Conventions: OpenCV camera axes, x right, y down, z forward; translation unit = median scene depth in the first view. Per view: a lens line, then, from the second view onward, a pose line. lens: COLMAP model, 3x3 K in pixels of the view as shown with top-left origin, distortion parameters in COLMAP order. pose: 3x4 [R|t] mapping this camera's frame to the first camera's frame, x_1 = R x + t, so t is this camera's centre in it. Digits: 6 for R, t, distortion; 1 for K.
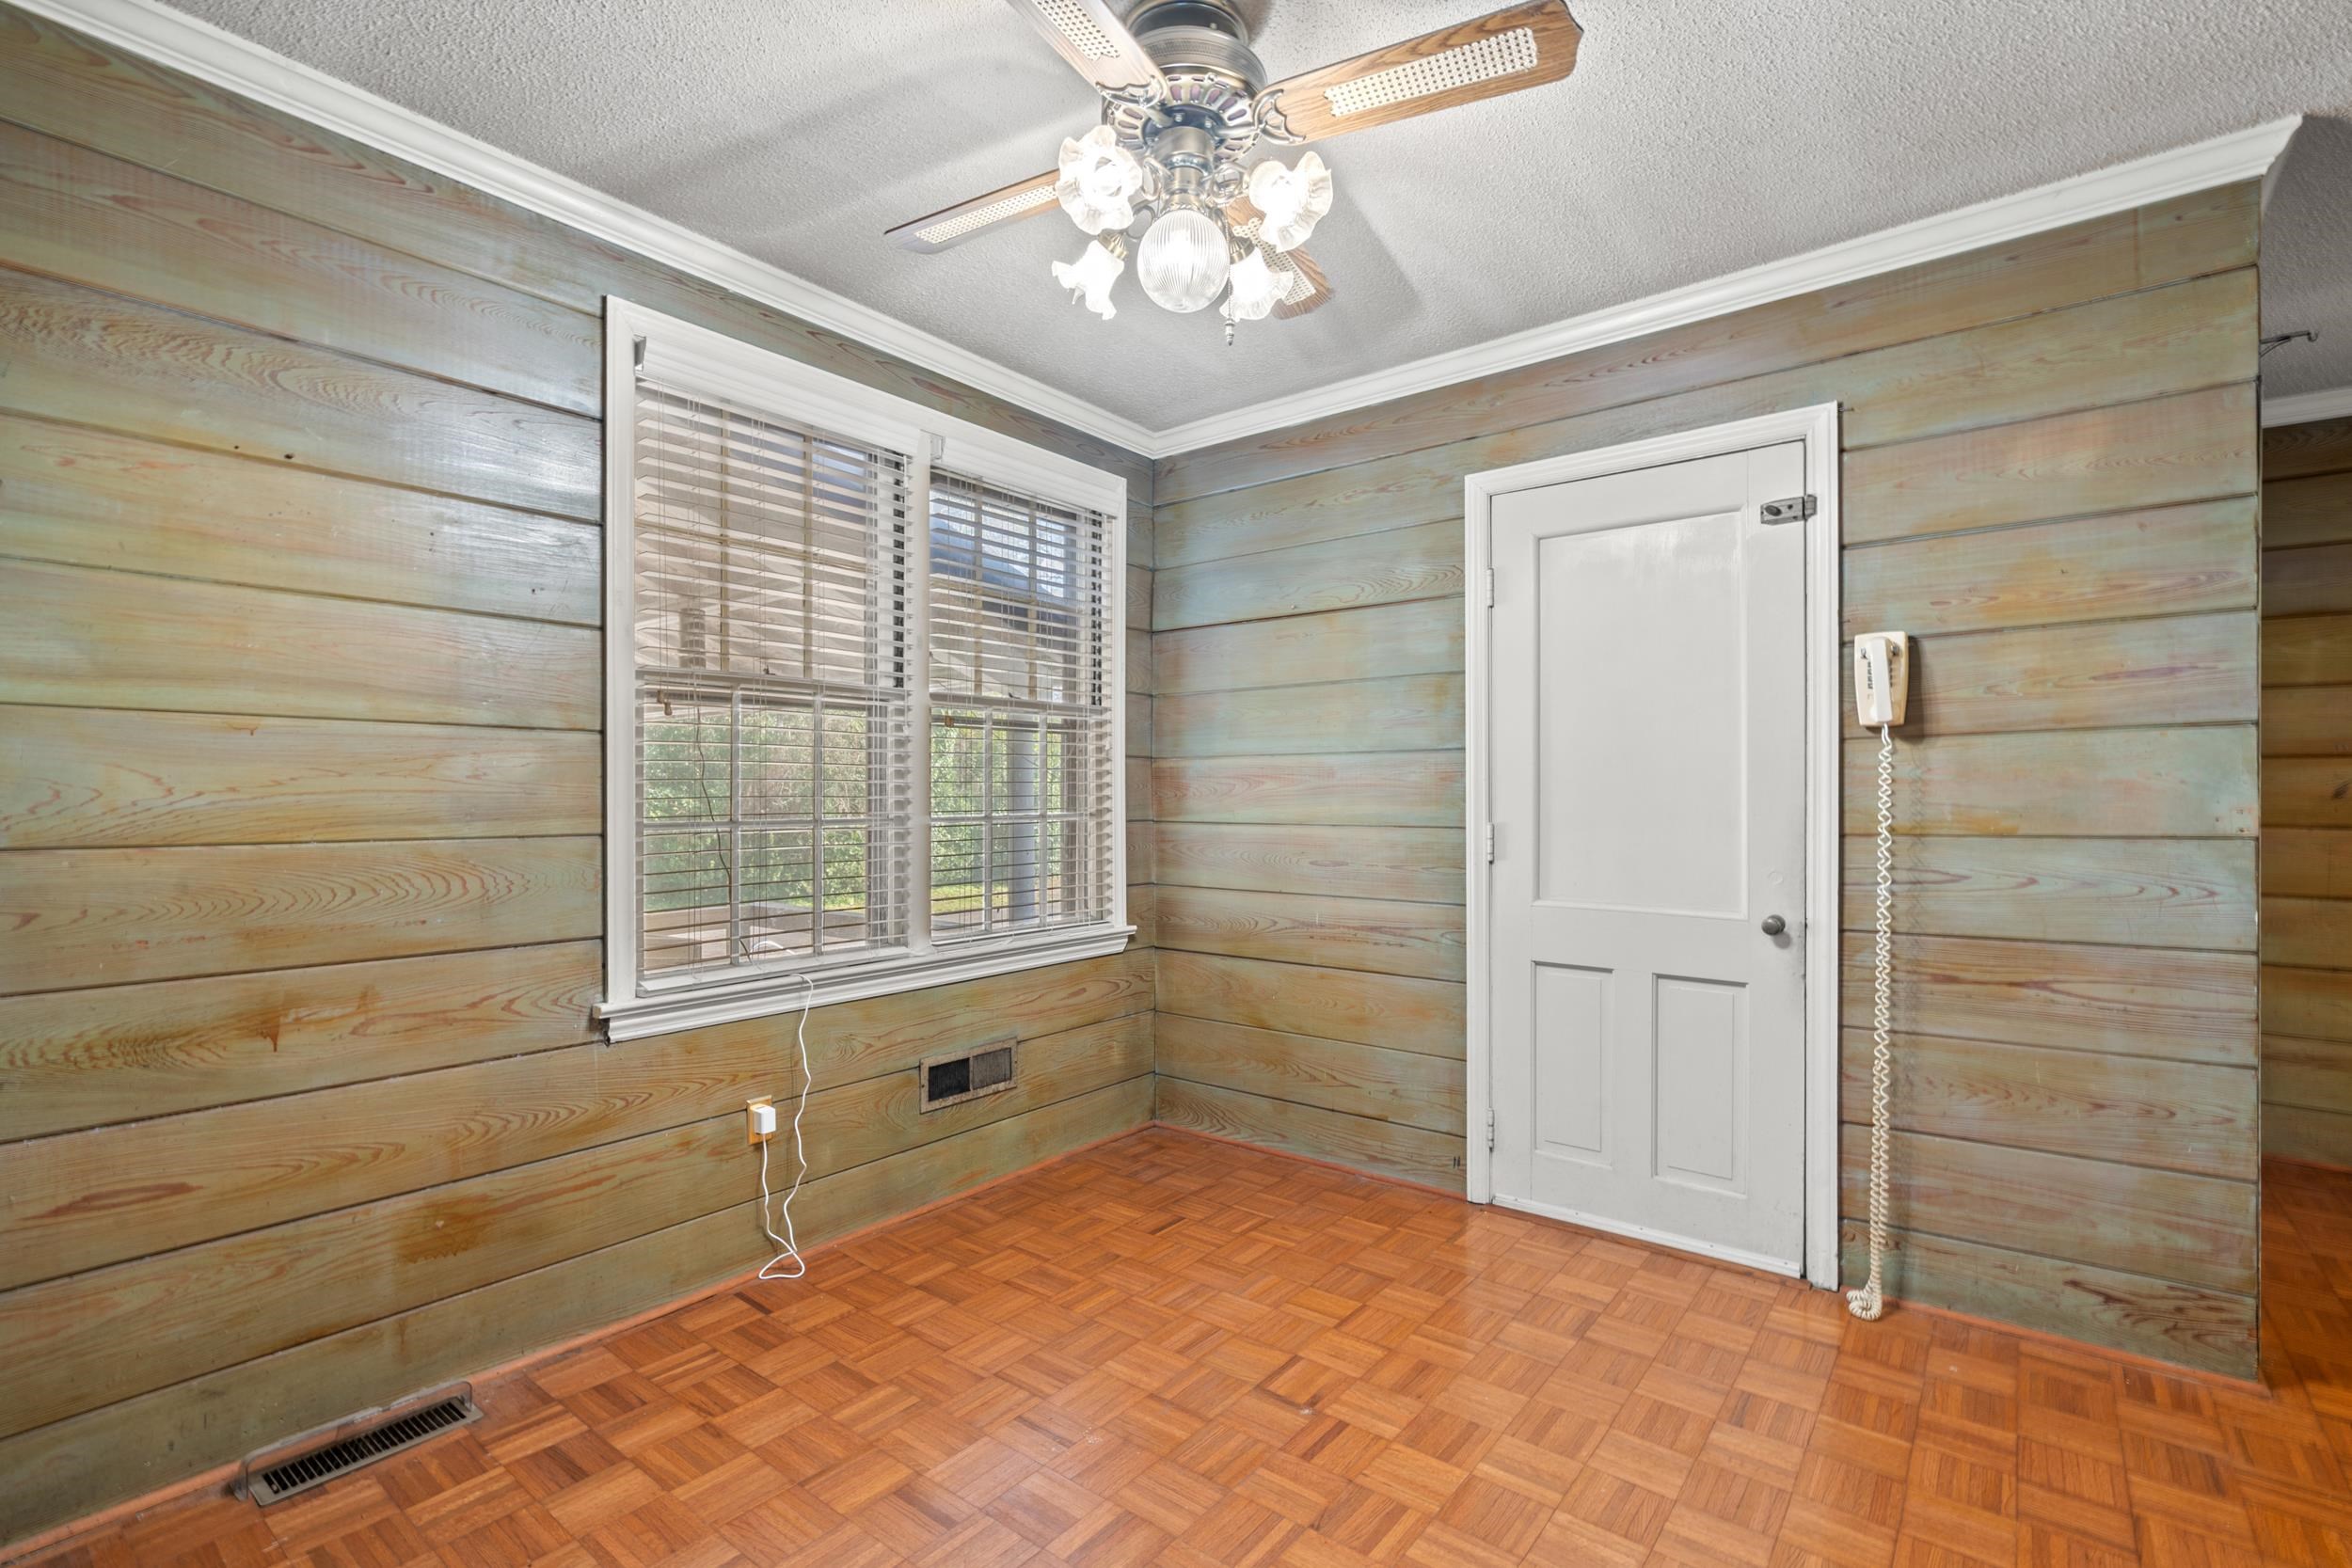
lens RADIAL K [[1064.6, 0, 1179.3], [0, 1064.6, 794.5], [0, 0, 1]] dist [-0.001201, 0.000381]
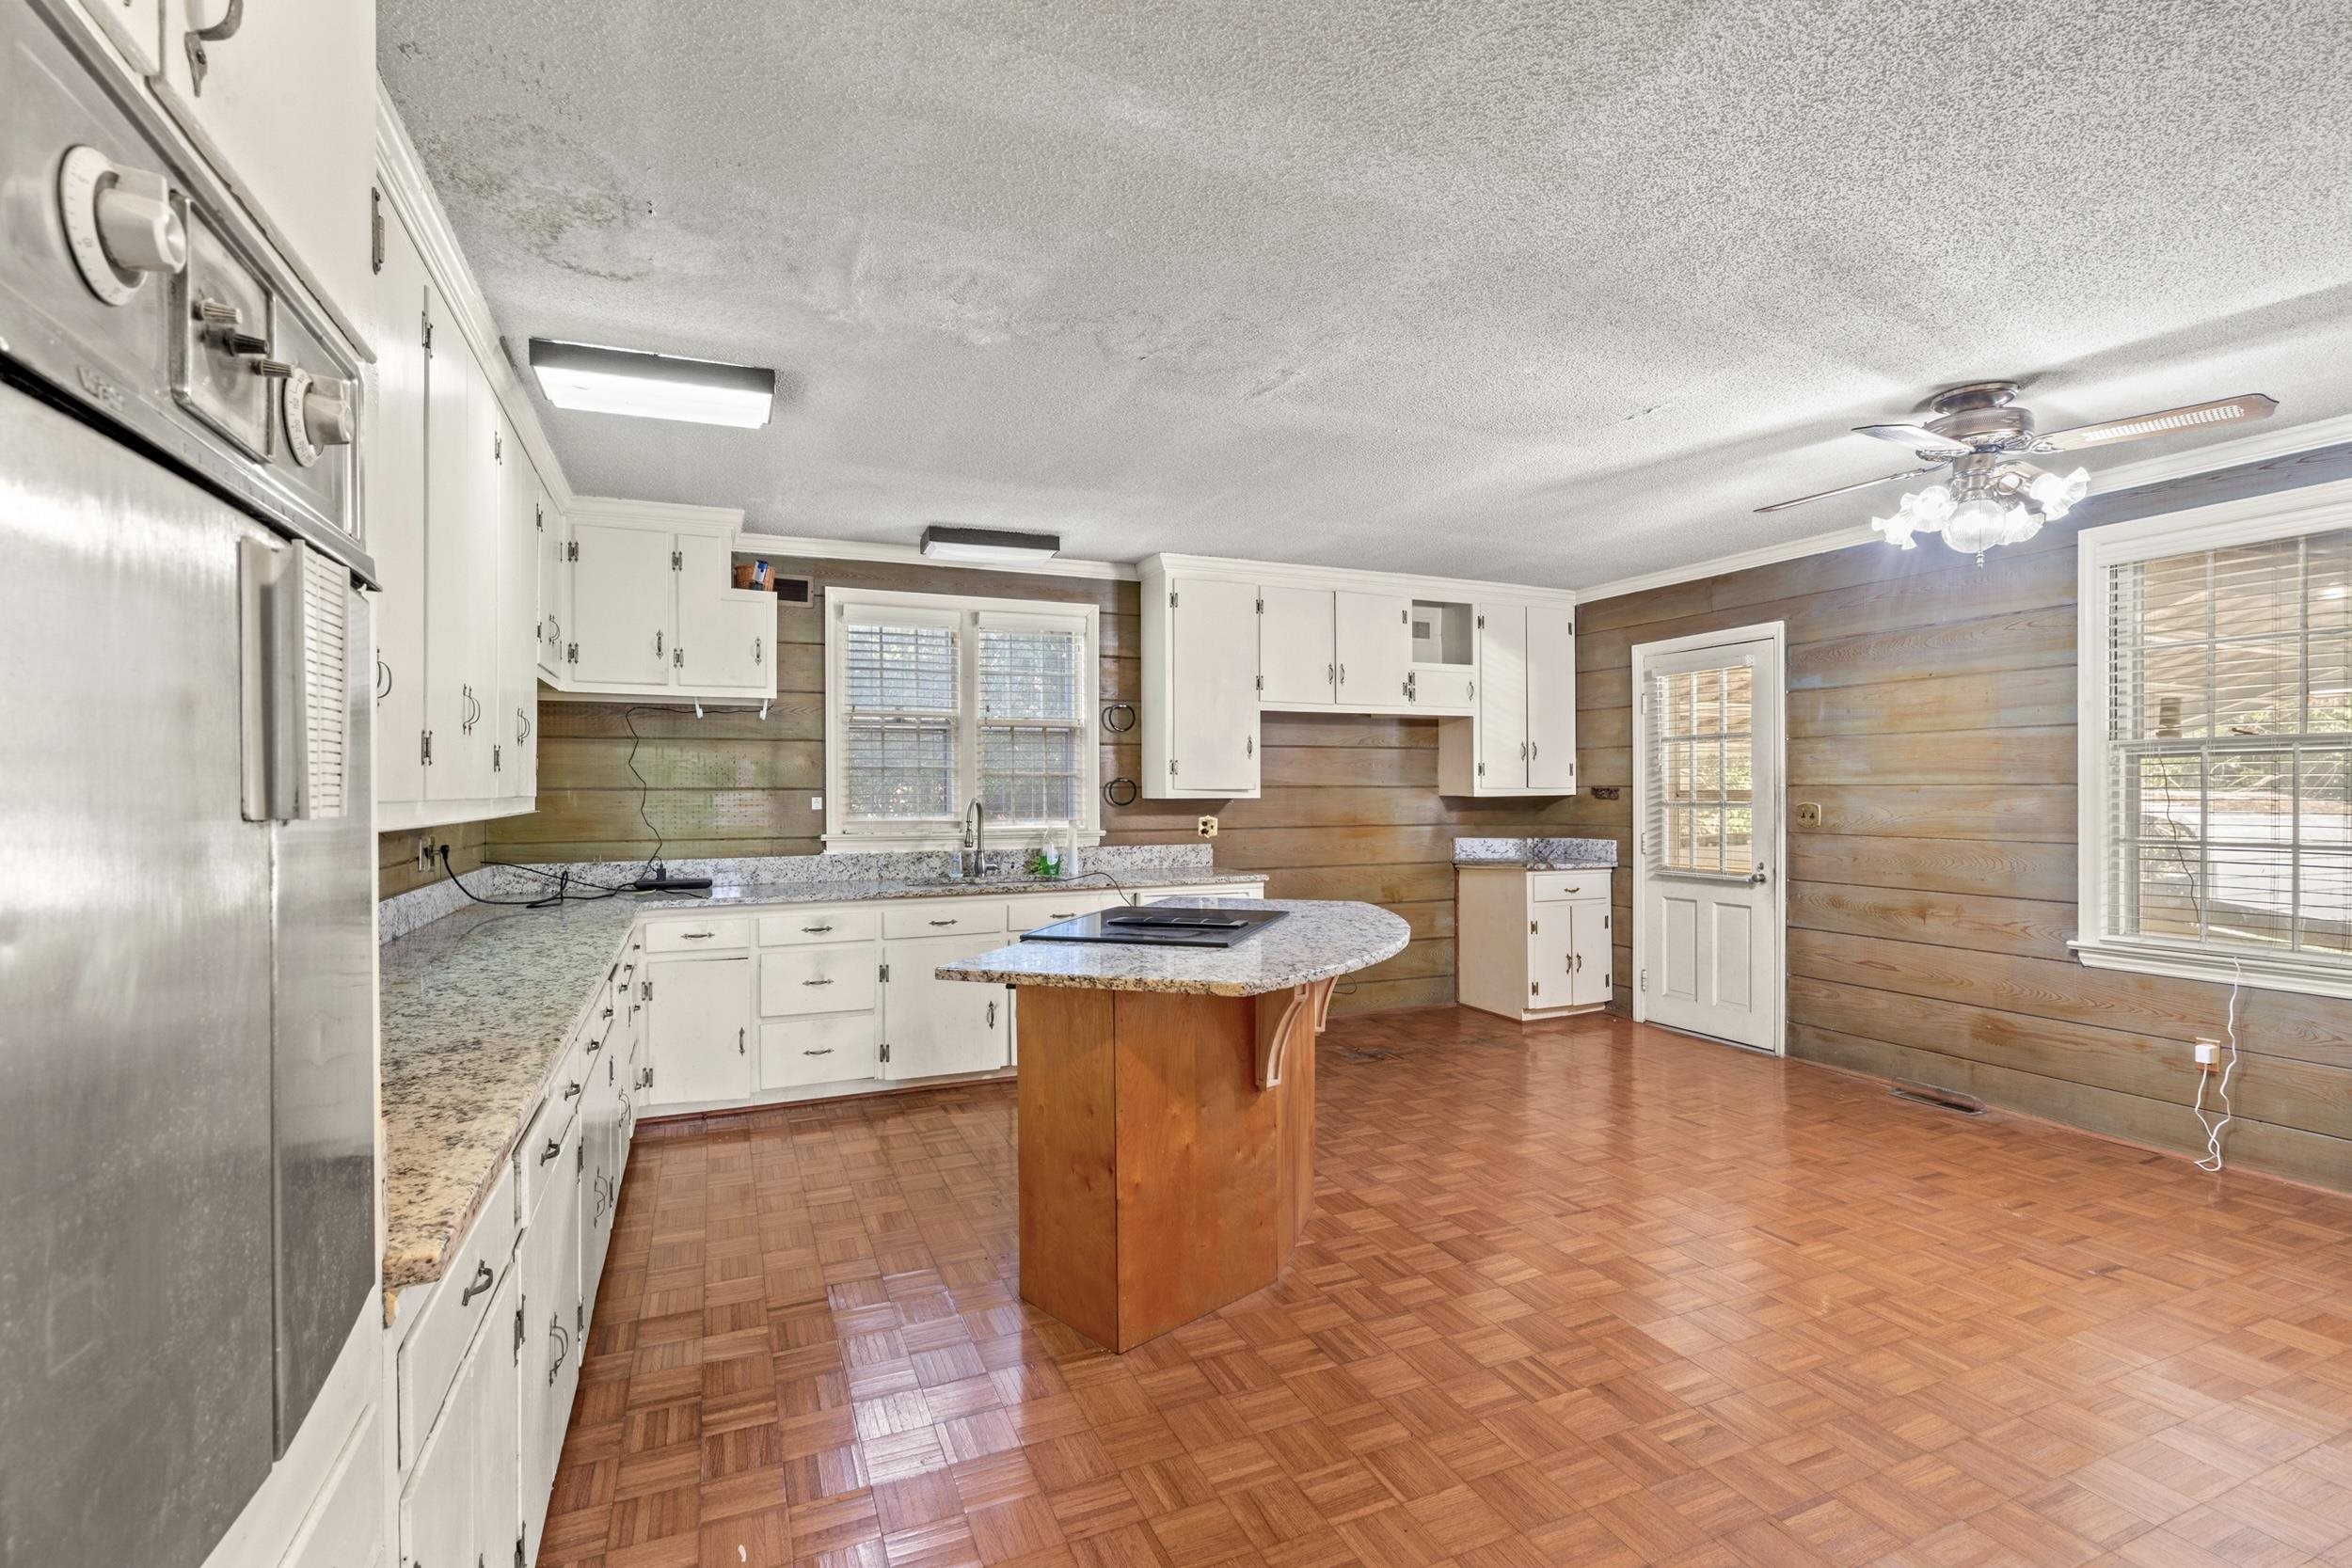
lens RADIAL K [[1064.6, 0, 1170.0], [0, 1064.6, 792.3], [0, 0, 1]] dist [-0.001201, 0.000381]
pose [[-0.470167, 0.000203, -0.882578, 1.860573], [0.000943, 1.000000, -0.000272, -0.052132], [0.882577, -0.000960, -0.470167, 0.565106]]
